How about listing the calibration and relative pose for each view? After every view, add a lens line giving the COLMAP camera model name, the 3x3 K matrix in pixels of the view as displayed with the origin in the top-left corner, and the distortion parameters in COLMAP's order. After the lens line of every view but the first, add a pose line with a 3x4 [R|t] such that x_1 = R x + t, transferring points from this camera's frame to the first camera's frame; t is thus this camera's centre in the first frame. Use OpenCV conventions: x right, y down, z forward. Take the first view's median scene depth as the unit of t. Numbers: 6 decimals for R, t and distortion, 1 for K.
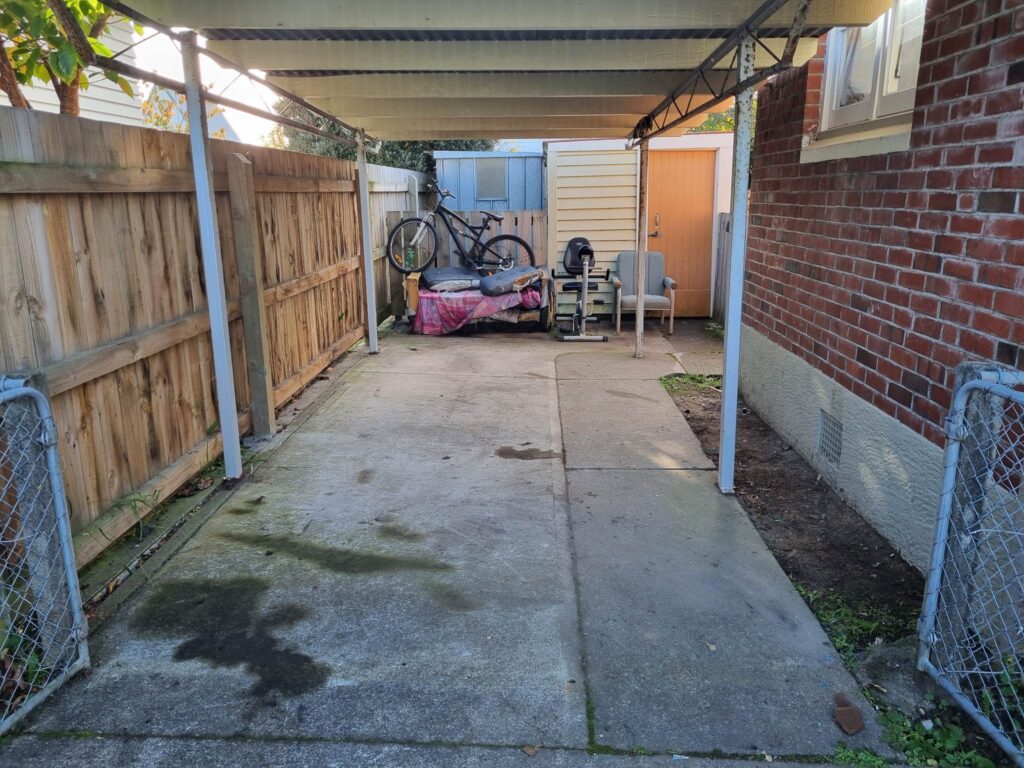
lens RADIAL K [[760.4, 0, 508.4], [0, 760.4, 382.4], [0, 0, 1]] dist [0.046639, -0.036110]
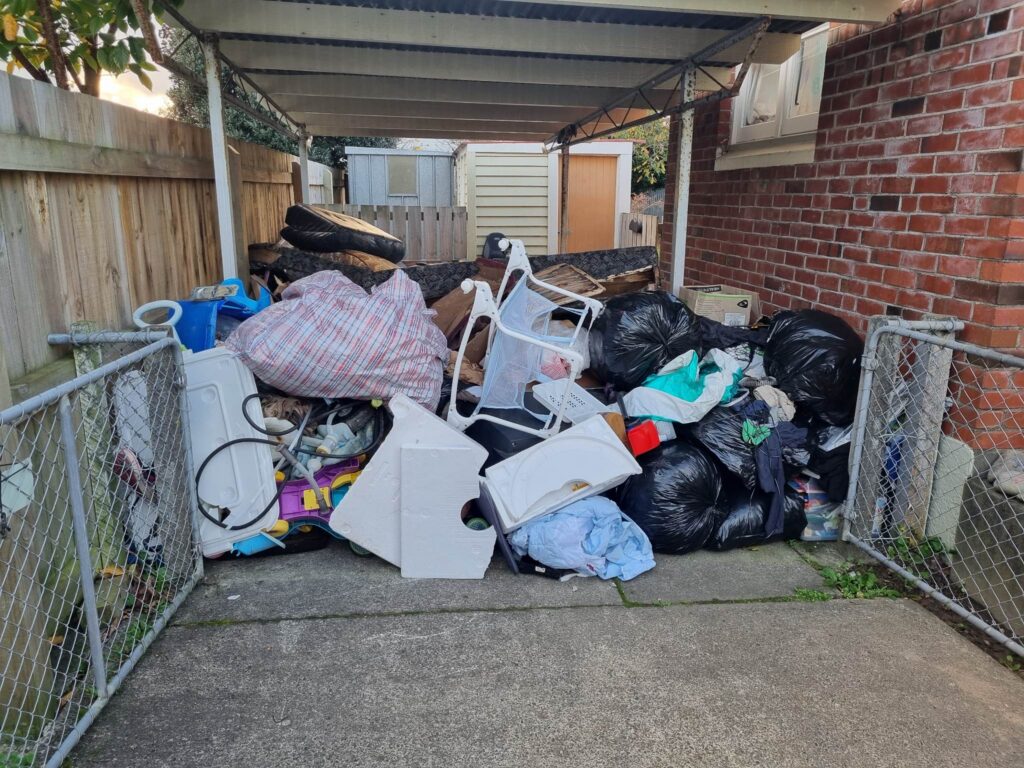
lens RADIAL K [[760.4, 0, 511.8], [0, 760.4, 388.5], [0, 0, 1]] dist [0.046639, -0.036110]
pose [[0.984666, -0.018460, 0.173468, -0.213122], [0.017163, 0.999812, 0.008972, 0.058127], [-0.173601, -0.005858, 0.984799, -0.186954]]
